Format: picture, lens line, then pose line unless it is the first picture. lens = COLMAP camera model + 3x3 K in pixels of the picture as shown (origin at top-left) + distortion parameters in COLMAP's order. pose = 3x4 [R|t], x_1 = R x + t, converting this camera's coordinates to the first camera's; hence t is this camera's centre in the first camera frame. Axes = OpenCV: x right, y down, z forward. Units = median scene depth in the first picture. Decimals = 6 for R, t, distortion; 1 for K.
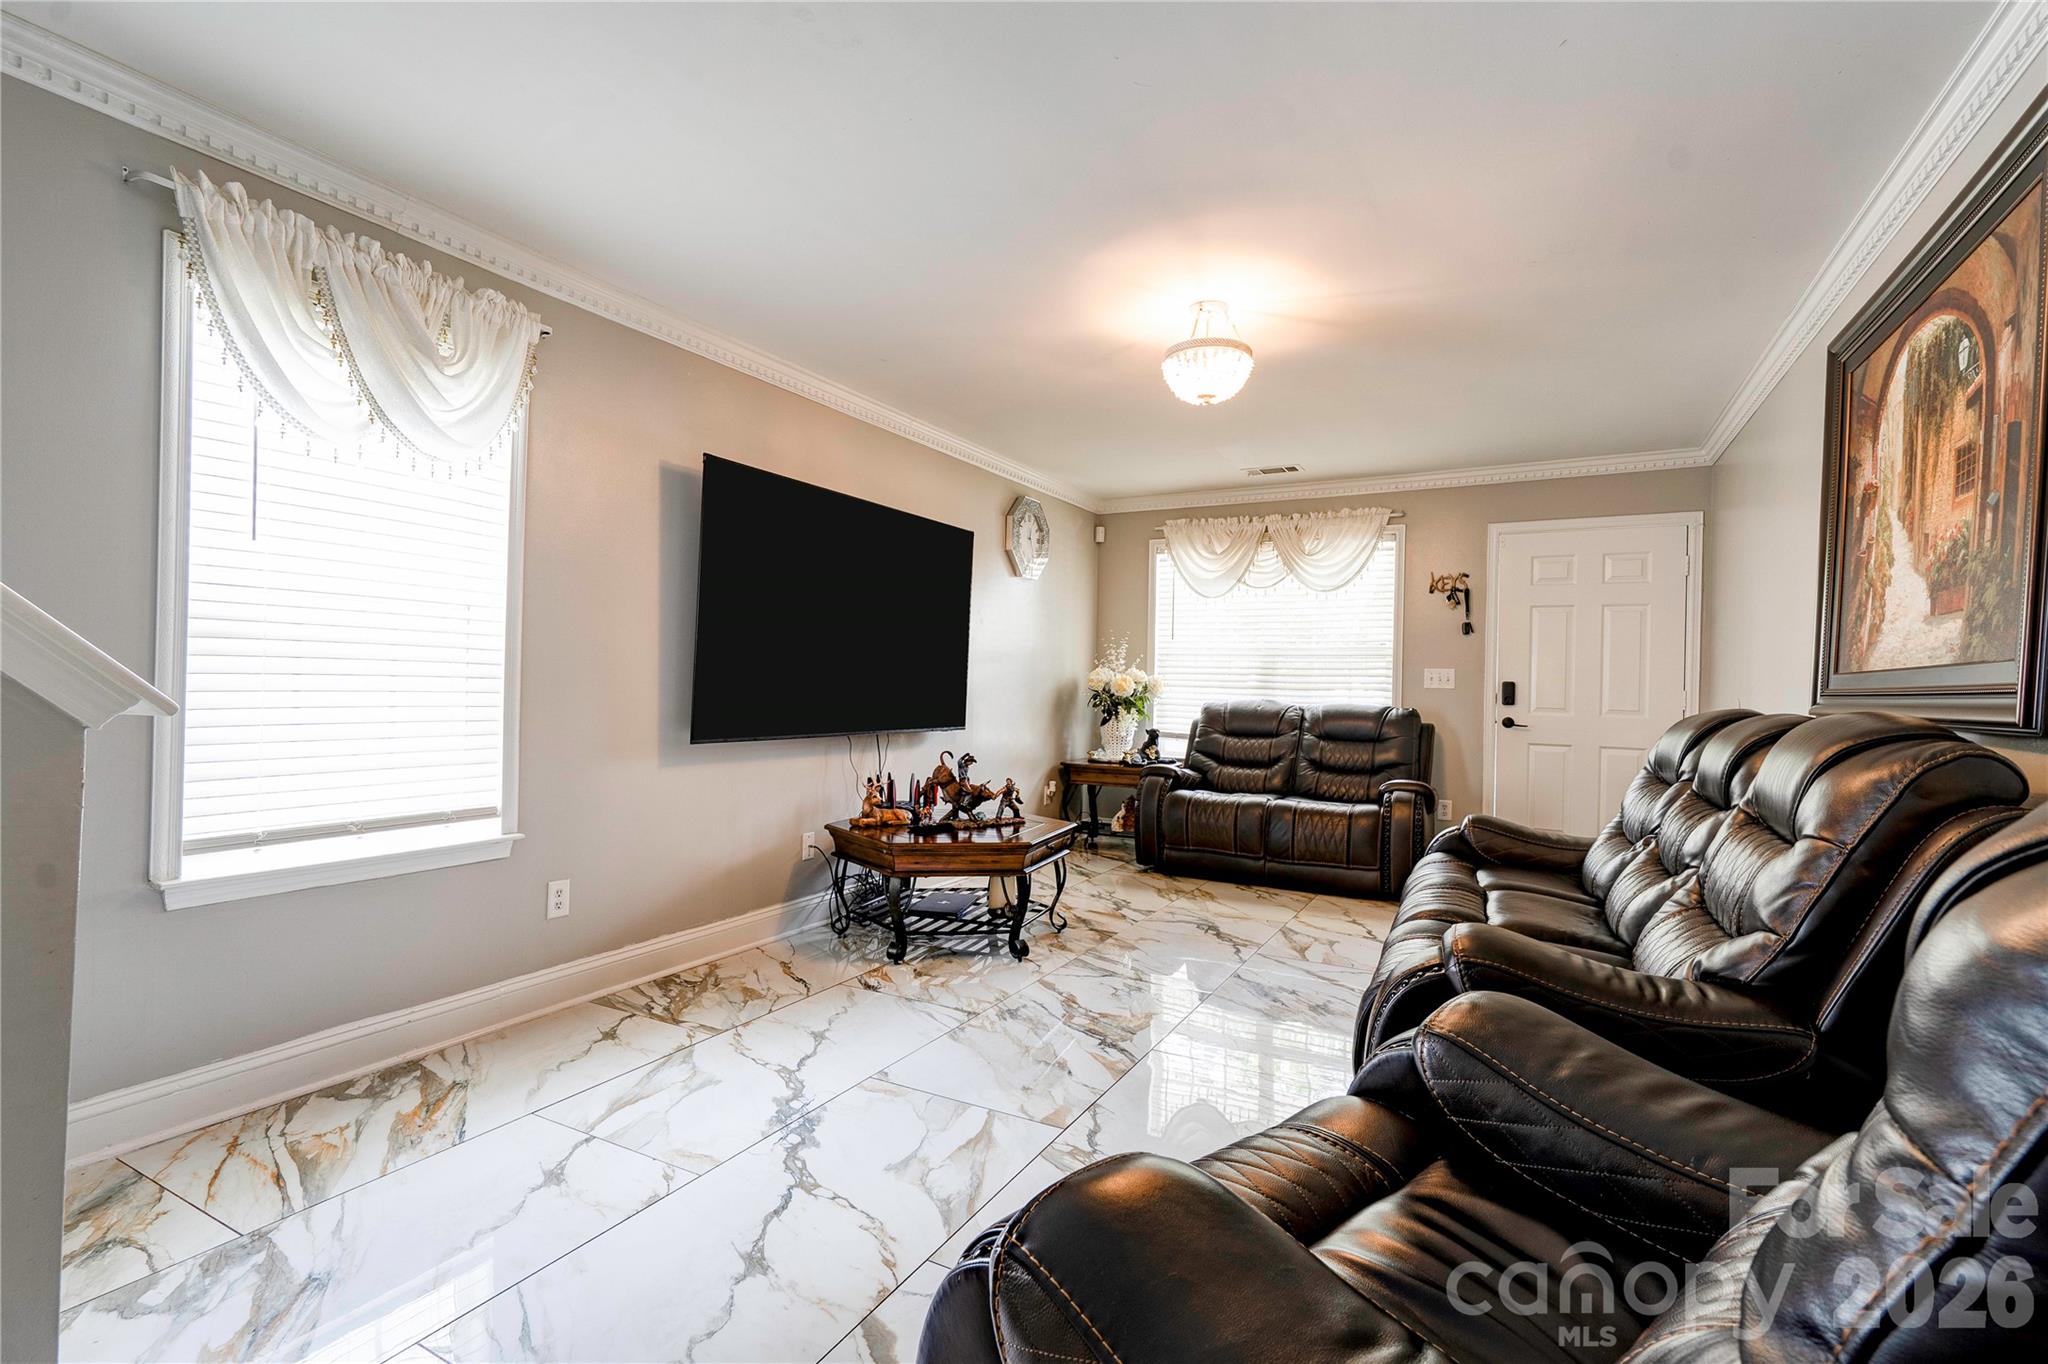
lens RADIAL K [[935.3, 0, 1018.3], [0, 935.3, 675.9], [0, 0, 1]] dist [-0.000161, 0.012127]
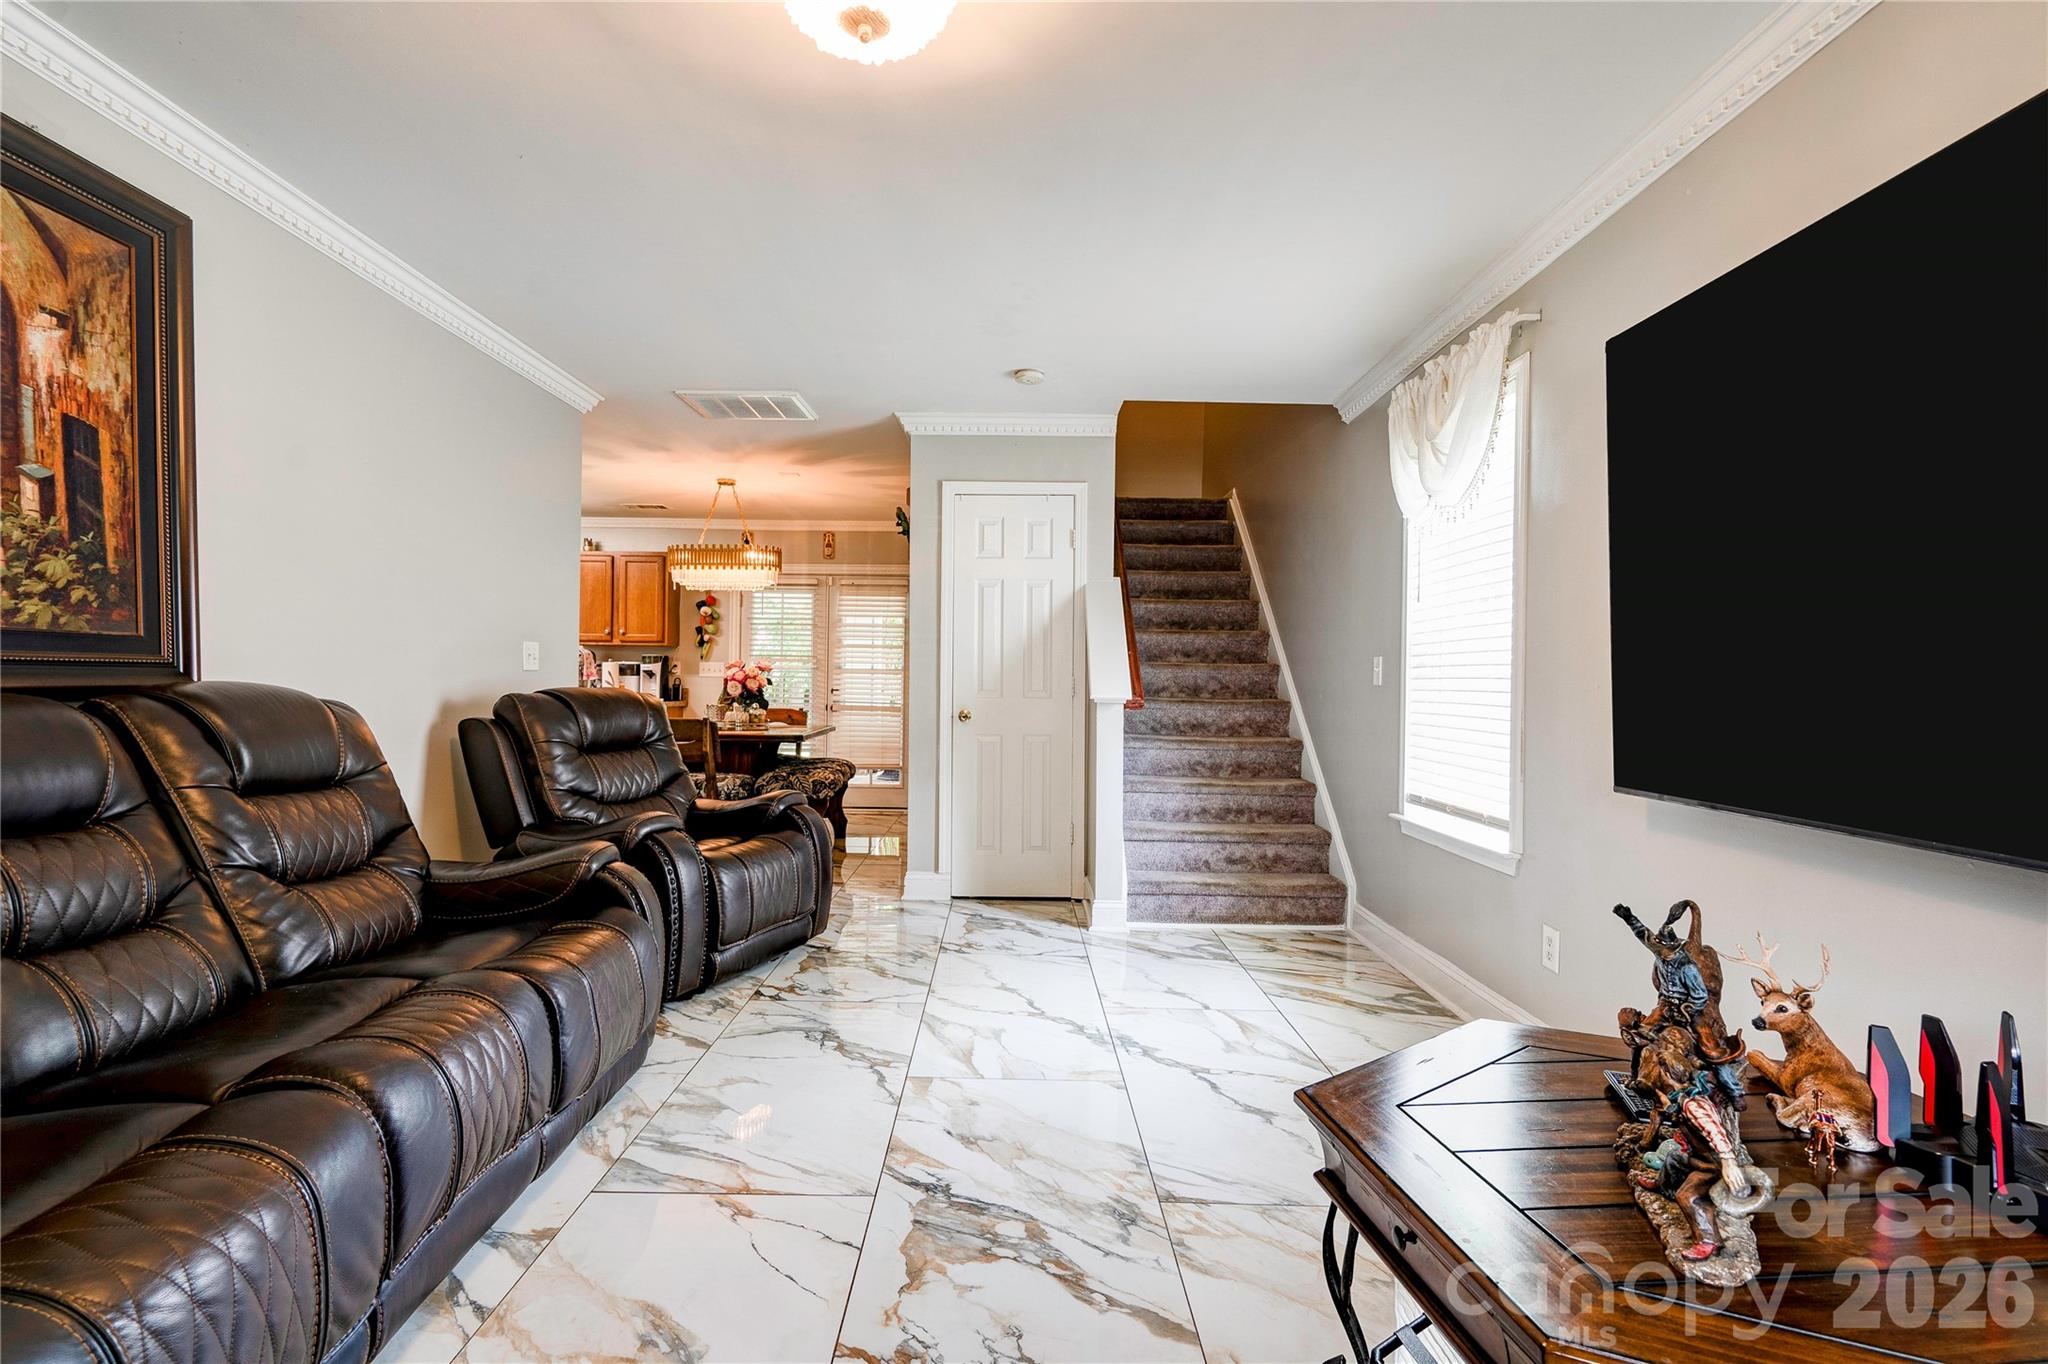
lens RADIAL K [[935.3, 0, 1018.3], [0, 935.3, 675.9], [0, 0, 1]] dist [-0.000161, 0.012127]
pose [[-0.872489, -0.032911, -0.487524, 0.432093], [-0.021980, 0.999363, -0.028128, 0.025546], [0.488139, -0.013826, -0.872656, 1.781990]]
